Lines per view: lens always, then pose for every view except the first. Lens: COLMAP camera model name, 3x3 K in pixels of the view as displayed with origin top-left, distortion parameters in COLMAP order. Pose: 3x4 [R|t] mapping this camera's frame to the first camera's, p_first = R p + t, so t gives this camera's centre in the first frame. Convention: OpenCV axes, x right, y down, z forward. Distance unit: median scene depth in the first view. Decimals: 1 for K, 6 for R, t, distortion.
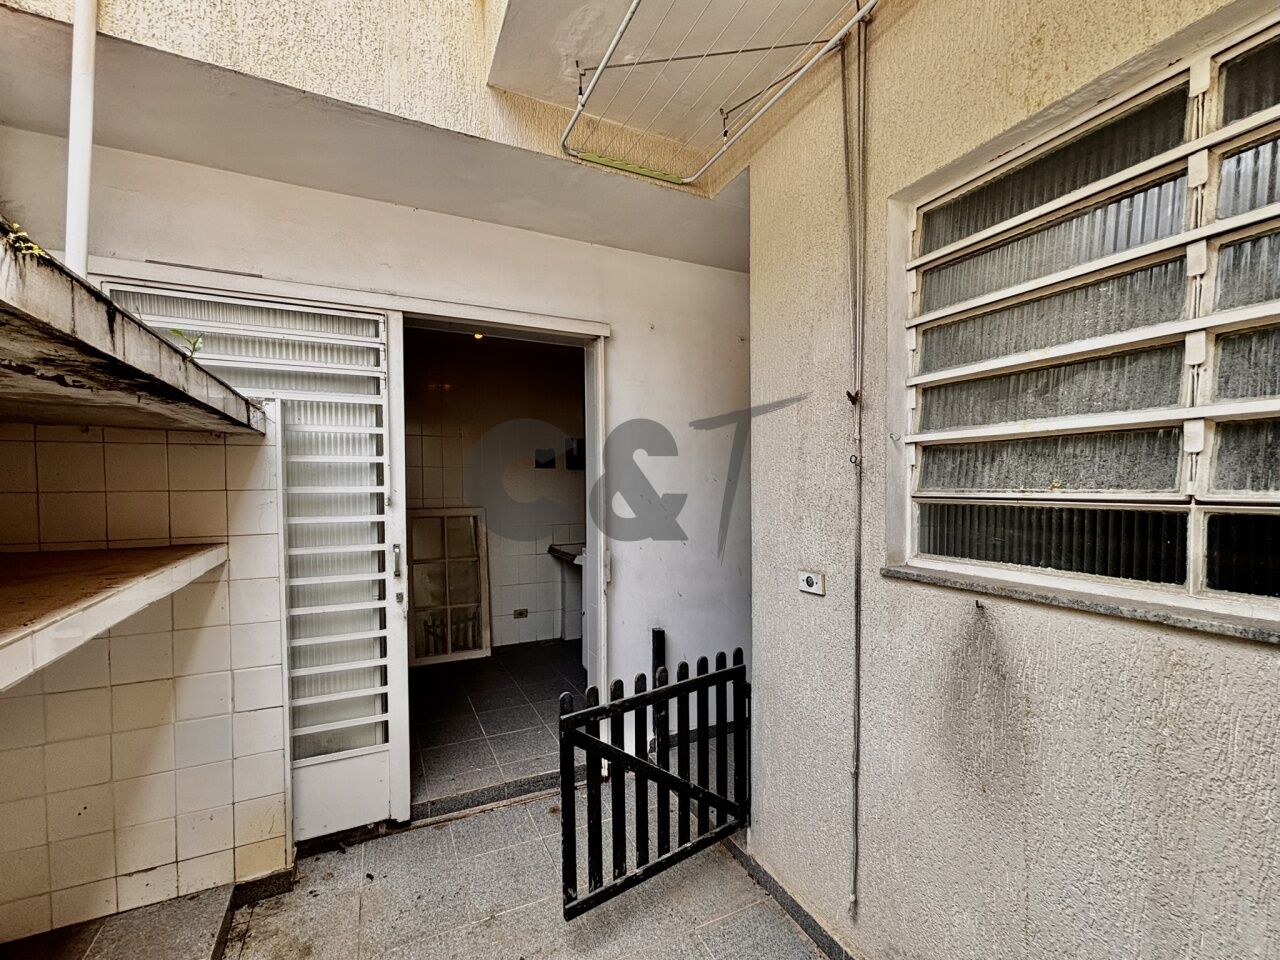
lens RADIAL K [[551.2, 0, 637.5], [0, 551.2, 497.9], [0, 0, 1]] dist [-0.003559, 0.001848]
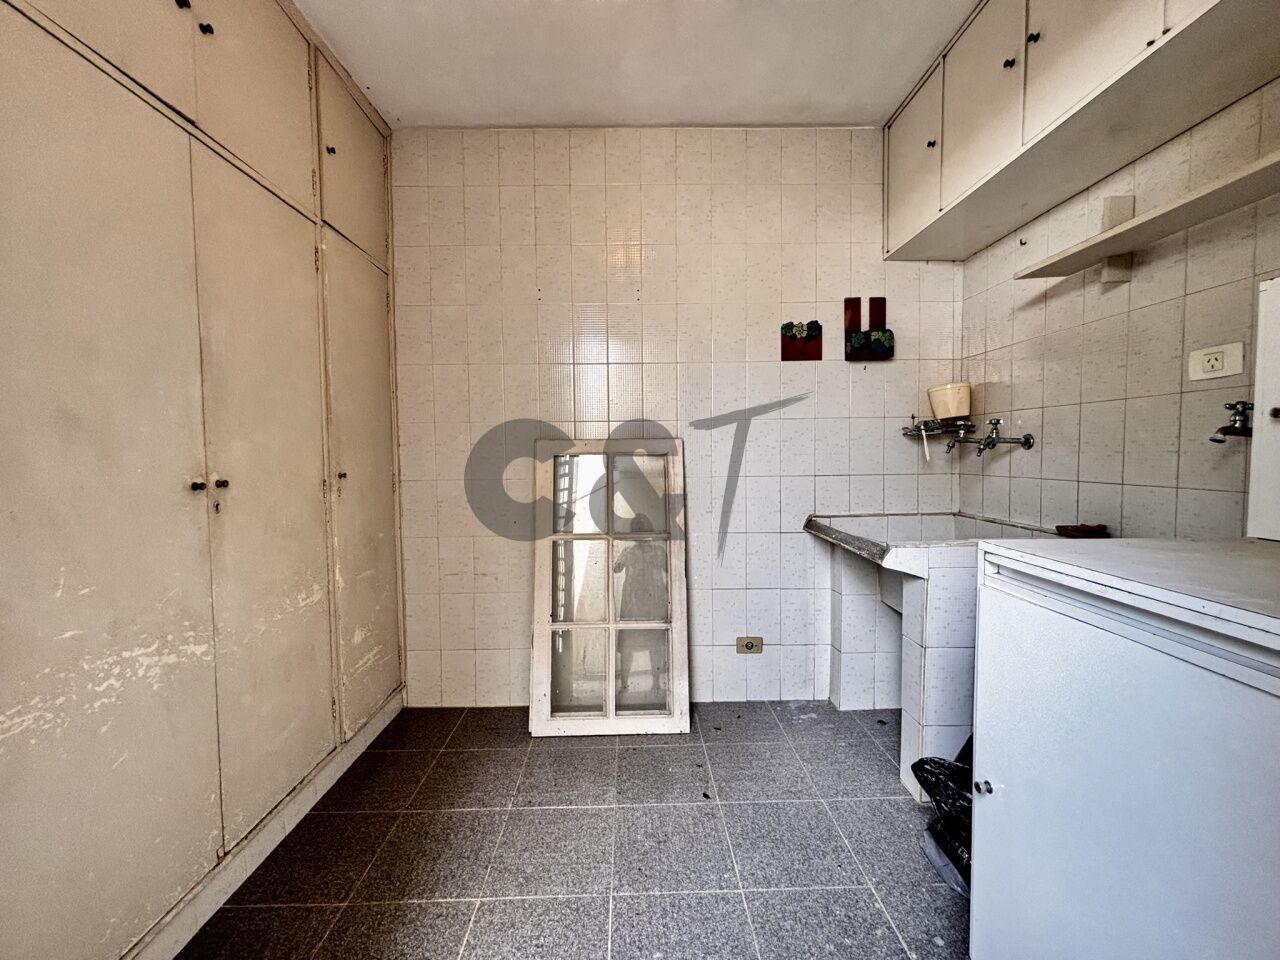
lens RADIAL K [[510.6, 0, 633.5], [0, 510.6, 475.0], [0, 0, 1]] dist [0.001037, 0.000020]
pose [[0.903987, 0.016141, -0.427255, -0.244483], [-0.006250, 0.999679, 0.024544, 0.090071], [0.427514, -0.019517, 0.903798, 1.190378]]
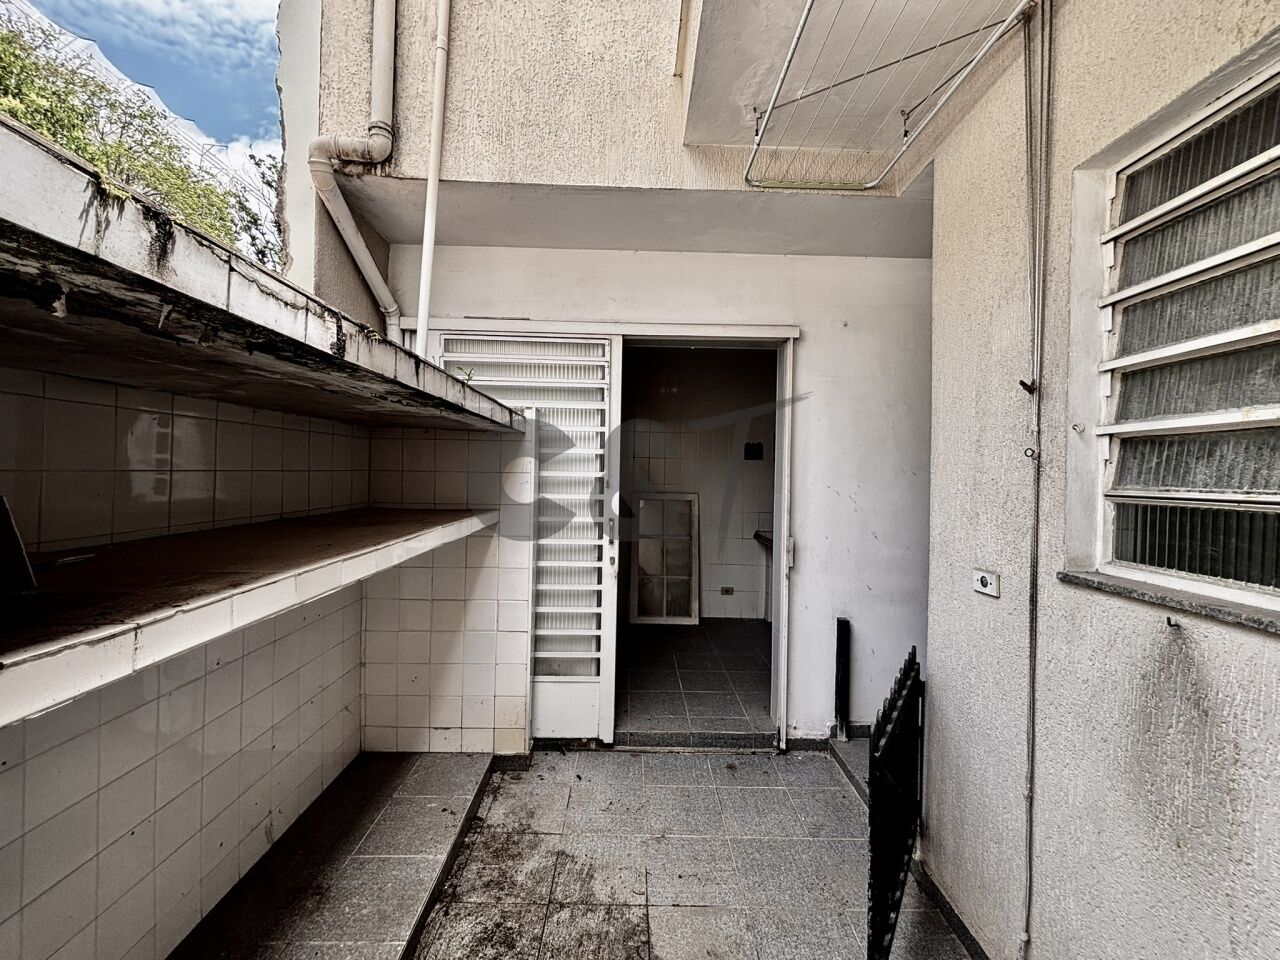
lens RADIAL K [[521.7, 0, 643.3], [0, 521.7, 474.1], [0, 0, 1]] dist [0.003232, -0.000548]
pose [[0.907412, 0.022686, -0.419630, 0.159654], [-0.034729, 0.999174, -0.021081, 0.006644], [0.418805, 0.033703, 0.907451, -0.069298]]
